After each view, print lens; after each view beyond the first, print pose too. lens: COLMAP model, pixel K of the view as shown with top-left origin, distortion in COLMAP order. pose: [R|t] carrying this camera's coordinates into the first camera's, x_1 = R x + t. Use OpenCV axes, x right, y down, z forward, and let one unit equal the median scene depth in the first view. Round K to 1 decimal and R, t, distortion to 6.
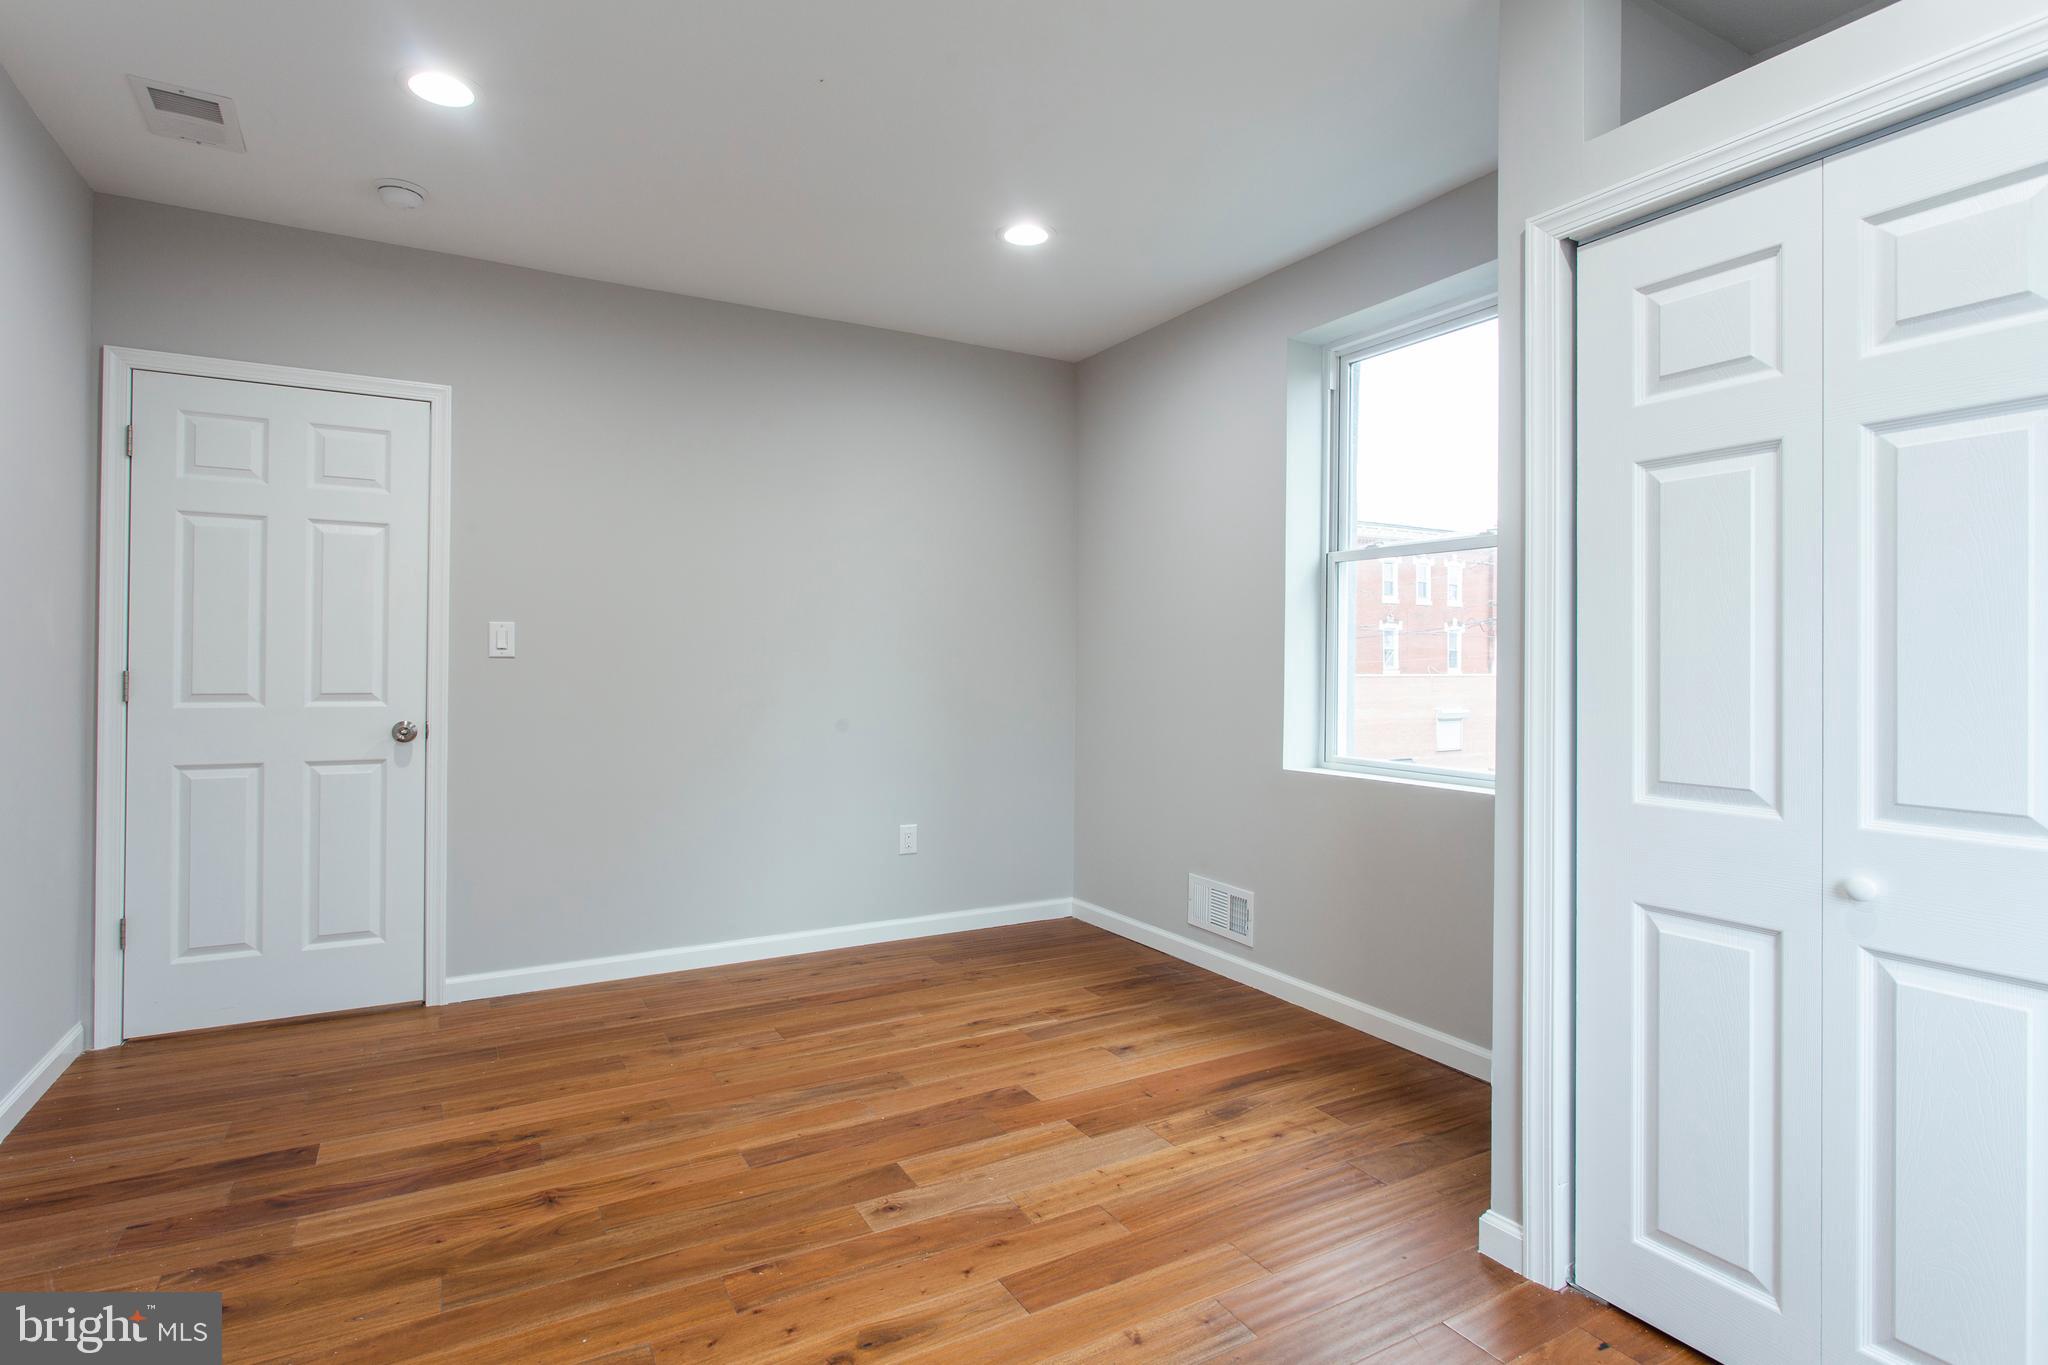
lens RADIAL K [[1006.9, 0, 1031.8], [0, 1006.9, 659.2], [0, 0, 1]] dist [-0.013310, 0.000046]
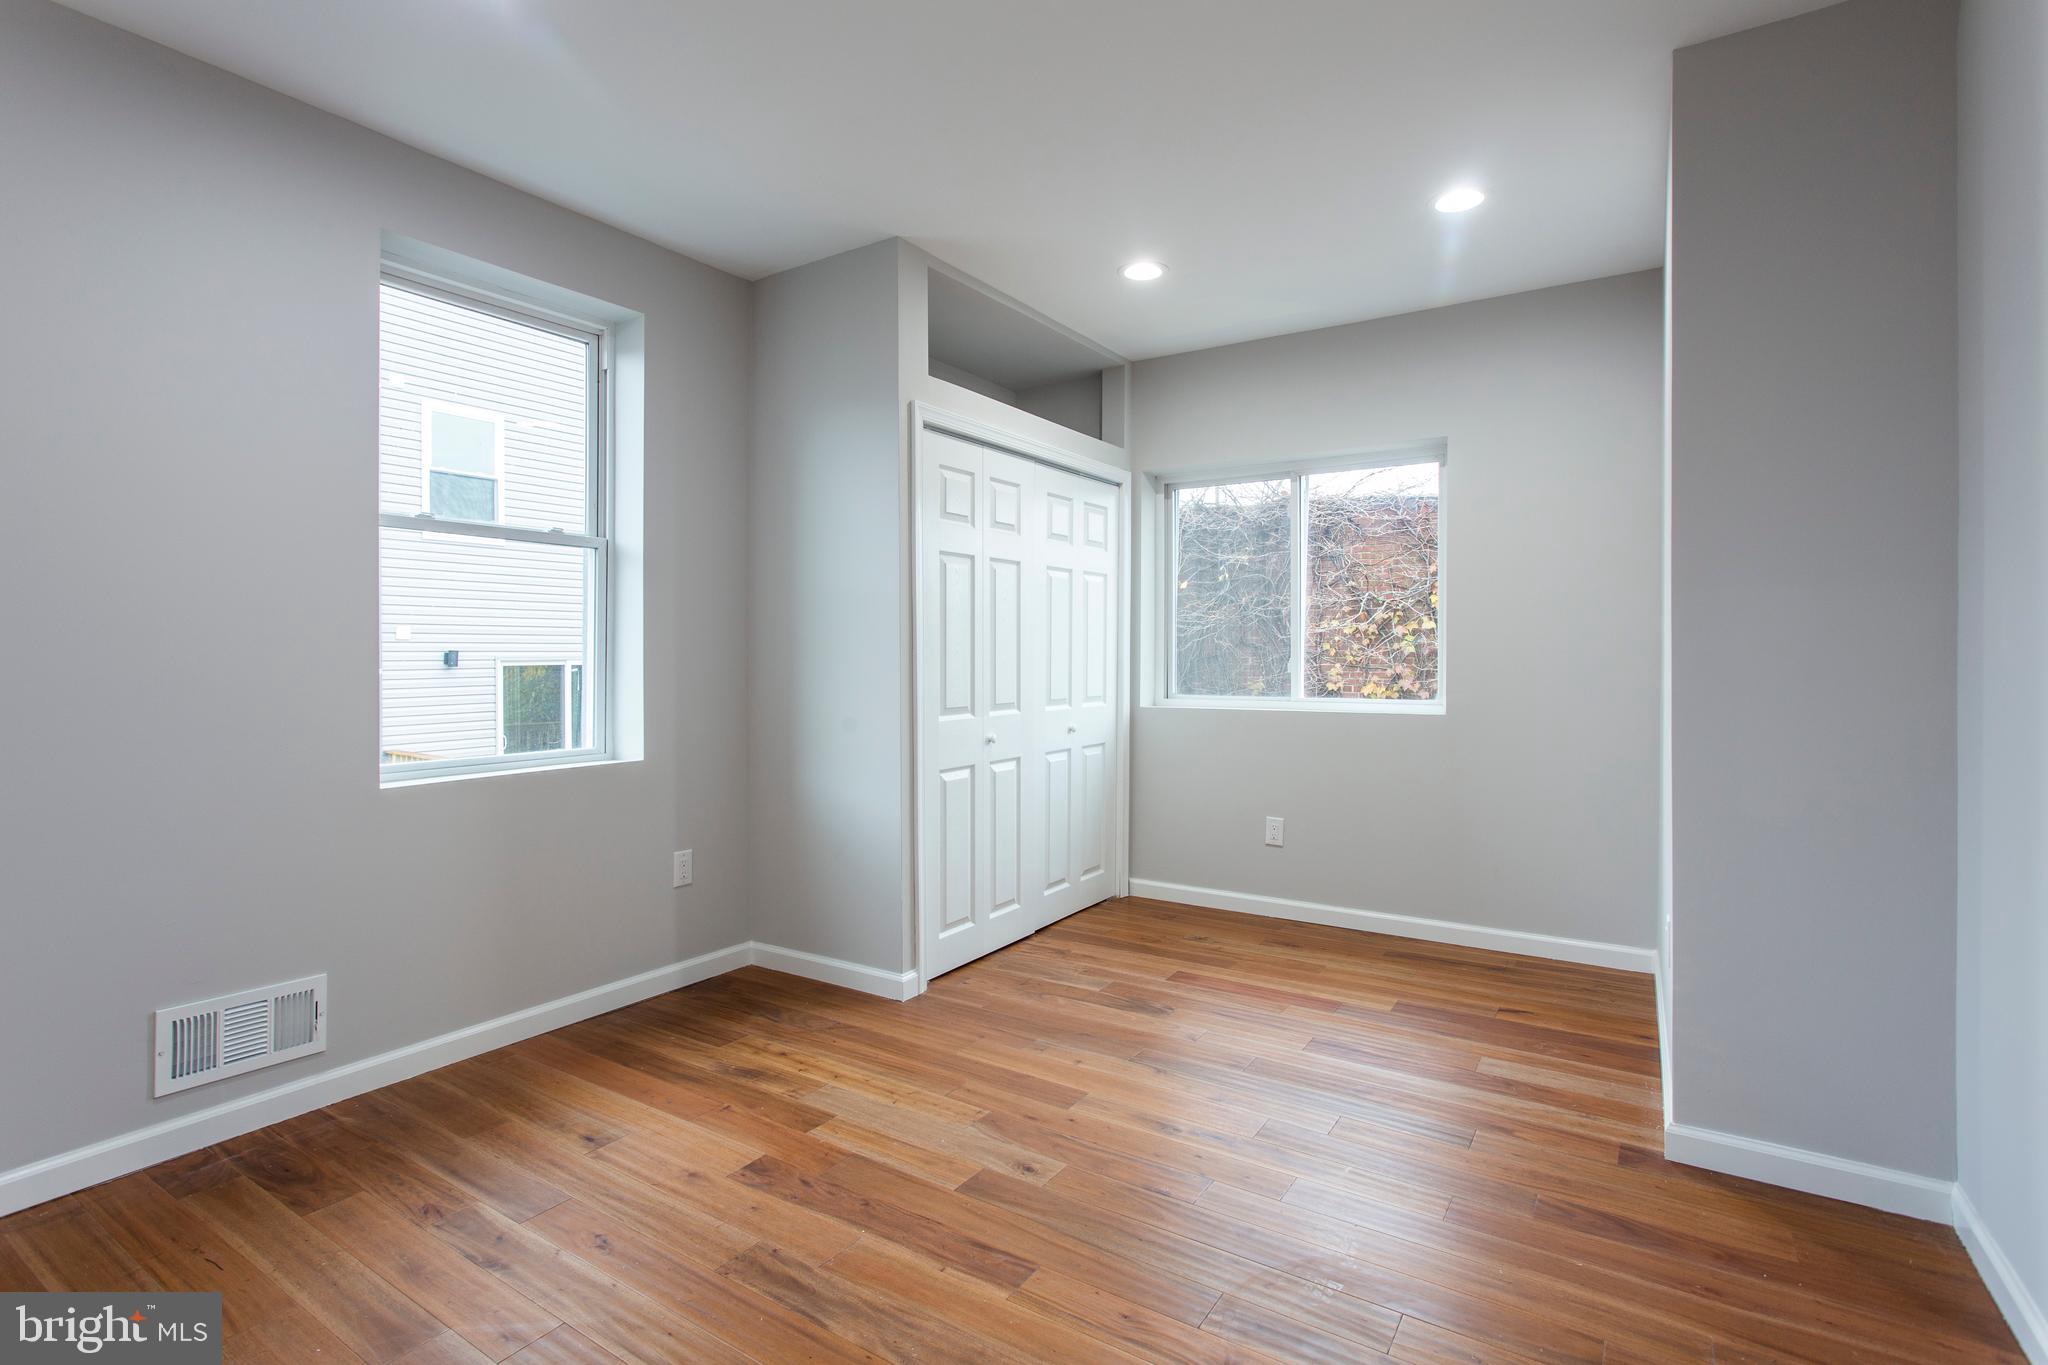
lens RADIAL K [[1006.9, 0, 1031.8], [0, 1006.9, 659.2], [0, 0, 1]] dist [-0.013310, 0.000046]
pose [[-0.452548, -0.009303, 0.891692, -0.928164], [-0.001361, 0.999952, 0.009742, 0.000556], [-0.891739, 0.003195, -0.452539, 1.267866]]
